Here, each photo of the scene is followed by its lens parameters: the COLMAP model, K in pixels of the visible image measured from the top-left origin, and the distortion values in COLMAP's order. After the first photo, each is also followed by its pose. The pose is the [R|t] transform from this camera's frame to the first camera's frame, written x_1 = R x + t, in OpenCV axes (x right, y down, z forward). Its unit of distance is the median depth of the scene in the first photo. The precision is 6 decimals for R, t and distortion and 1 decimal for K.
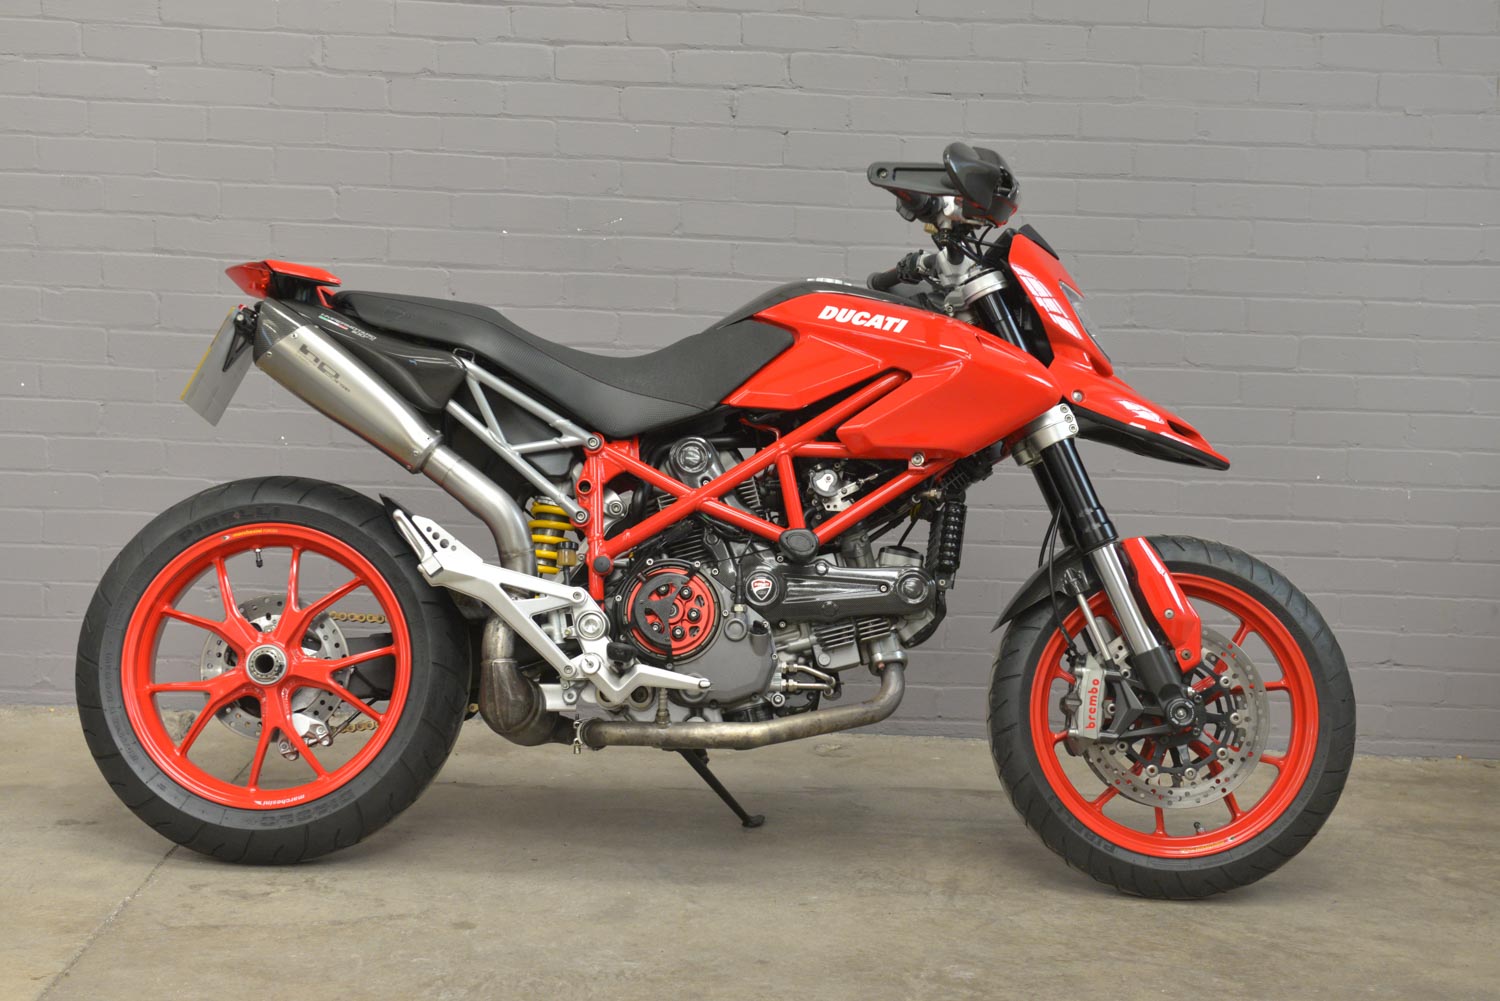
lens RADIAL K [[2387.4, 0, 750.0], [0, 2387.4, 500.5], [0, 0, 1]] dist [0.145707, 0.004084]
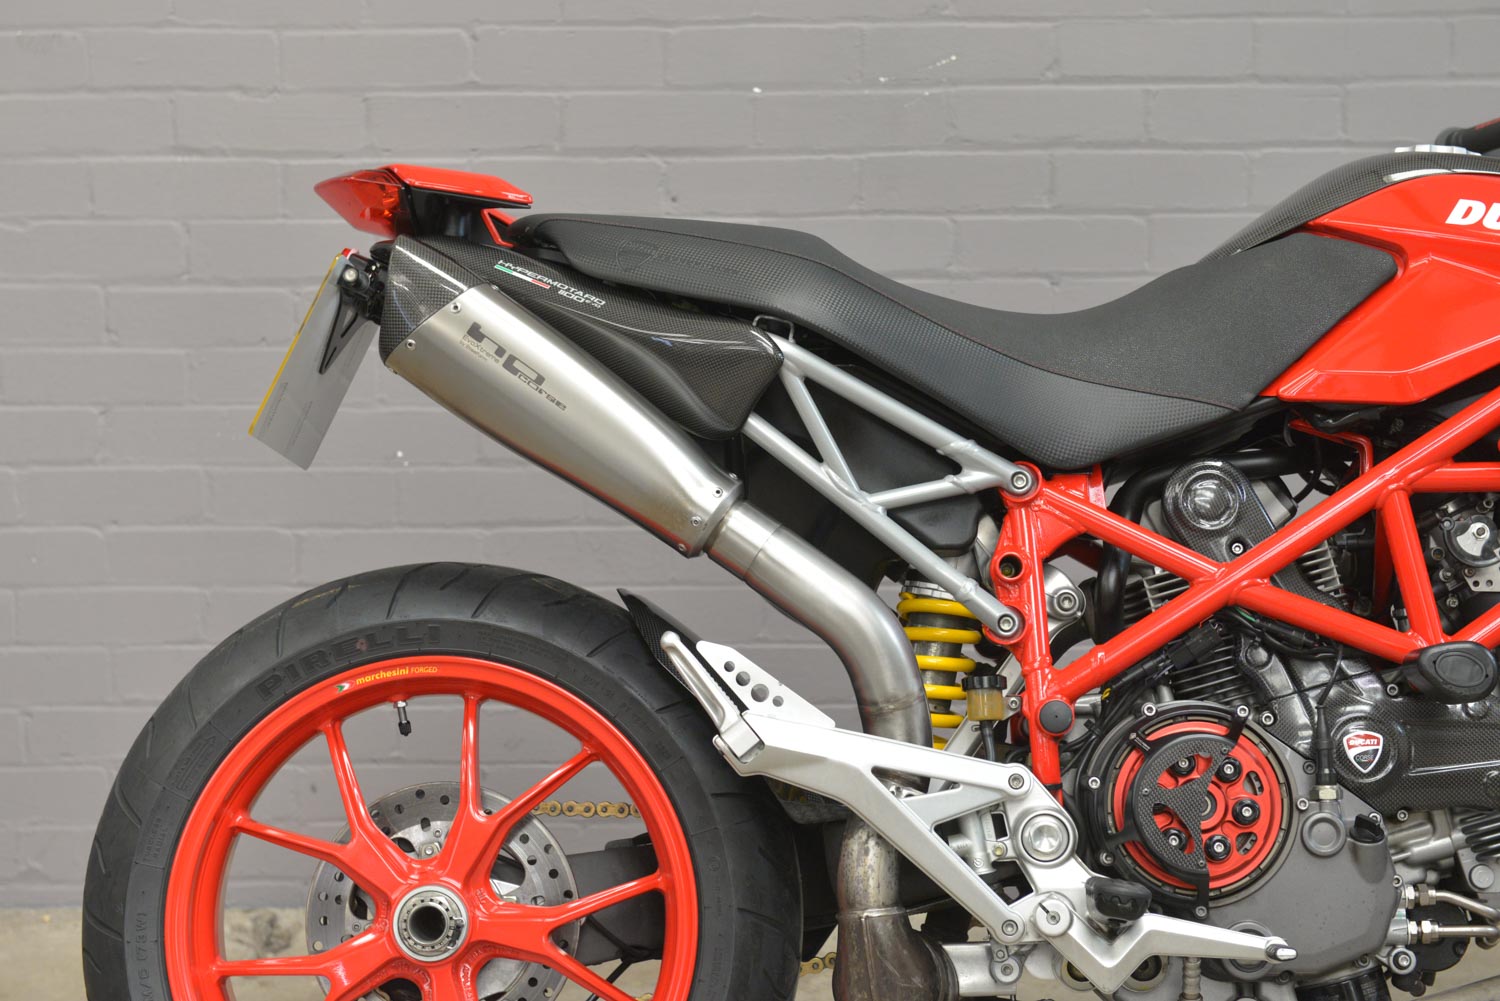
lens RADIAL K [[2904.6, 0, 750.0], [0, 2904.6, 500.5], [0, 0, 1]] dist [0.151242, -0.453269]
pose [[0.998155, -0.041847, -0.044000, -0.097182], [0.043237, 0.998580, 0.031130, -0.042575], [0.042634, -0.032975, 0.998546, 0.355887]]
